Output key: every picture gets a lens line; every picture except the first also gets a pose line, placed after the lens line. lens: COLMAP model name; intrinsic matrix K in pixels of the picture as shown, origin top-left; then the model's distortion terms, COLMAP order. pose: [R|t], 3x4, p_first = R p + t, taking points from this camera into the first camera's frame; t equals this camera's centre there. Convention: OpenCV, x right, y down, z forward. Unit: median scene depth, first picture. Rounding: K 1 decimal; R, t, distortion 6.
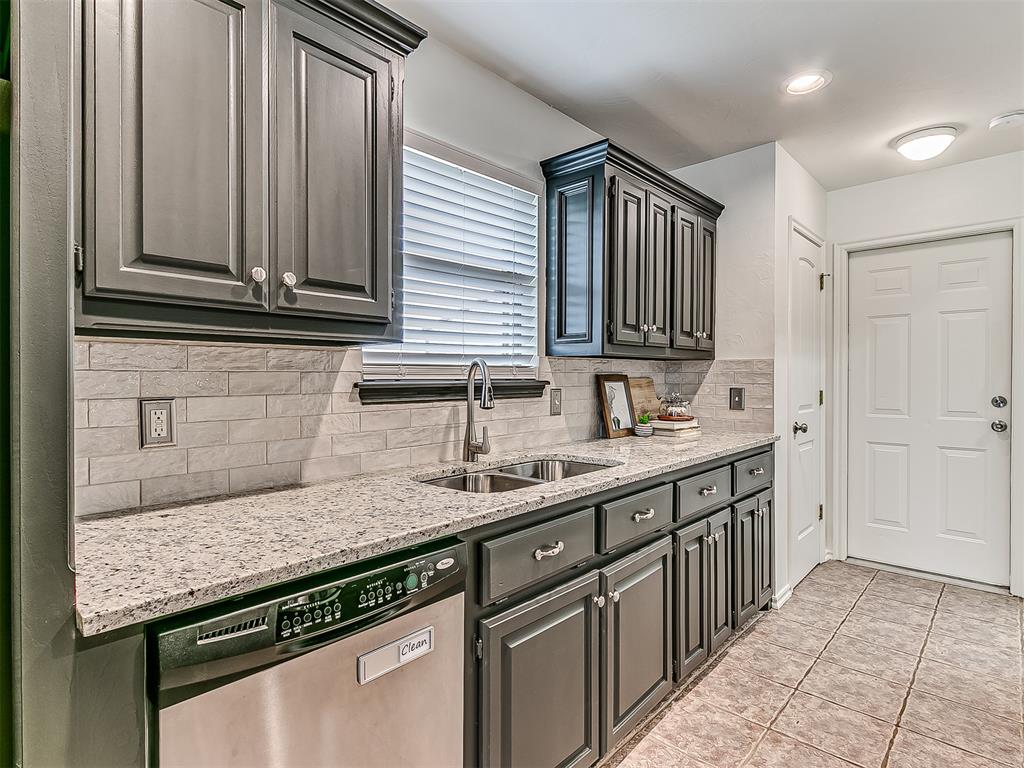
lens RADIAL K [[547.4, 0, 501.8], [0, 547.4, 383.2], [0, 0, 1]] dist [0.008300, 0.001272]
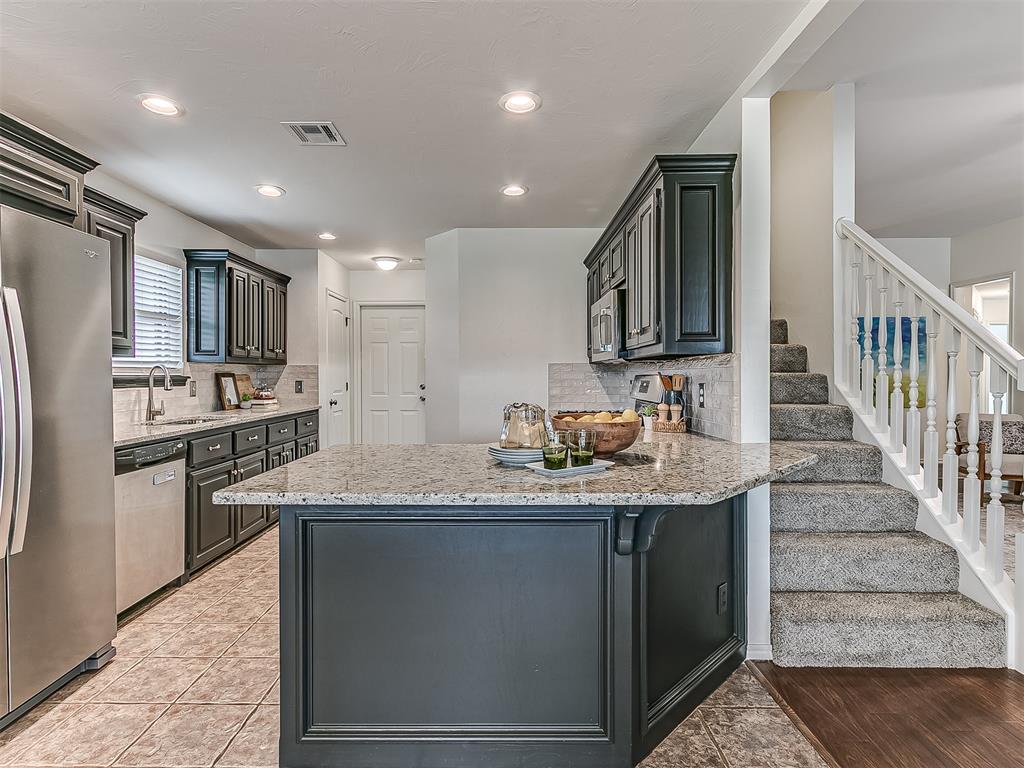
lens RADIAL K [[547.4, 0, 501.5], [0, 547.4, 381.2], [0, 0, 1]] dist [0.008300, 0.001272]
pose [[0.741091, -0.005888, 0.671379, -0.342530], [0.007302, 0.999973, 0.000709, 0.016453], [-0.671365, 0.004378, 0.741114, -0.930273]]
